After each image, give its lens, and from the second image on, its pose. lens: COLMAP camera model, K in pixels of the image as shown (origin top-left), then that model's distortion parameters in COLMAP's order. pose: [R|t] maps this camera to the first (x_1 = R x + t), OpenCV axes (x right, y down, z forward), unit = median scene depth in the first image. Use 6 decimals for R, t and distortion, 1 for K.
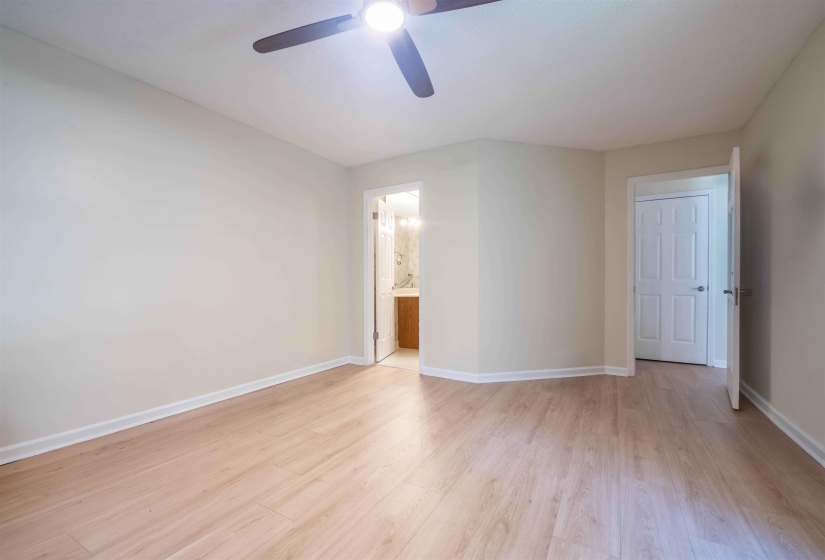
lens RADIAL K [[352.6, 0, 413.9], [0, 352.6, 281.7], [0, 0, 1]] dist [-0.008308, -0.003810]
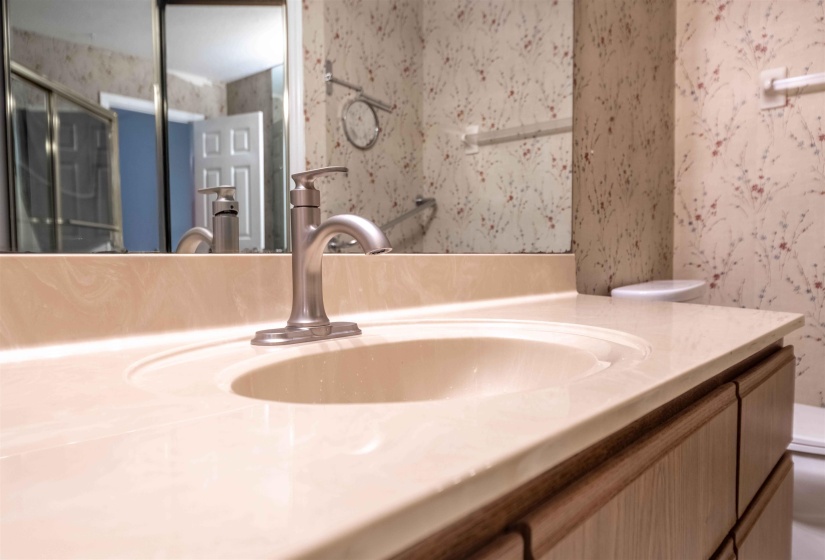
lens RADIAL K [[597.8, 0, 410.7], [0, 597.8, 284.2], [0, 0, 1]] dist [0.019256, 0.000489]
pose [[0.977789, -0.001362, -0.209588, 0.132865], [0.011964, 0.998711, 0.049324, 0.028193], [0.209251, -0.050736, 0.976545, 1.520416]]
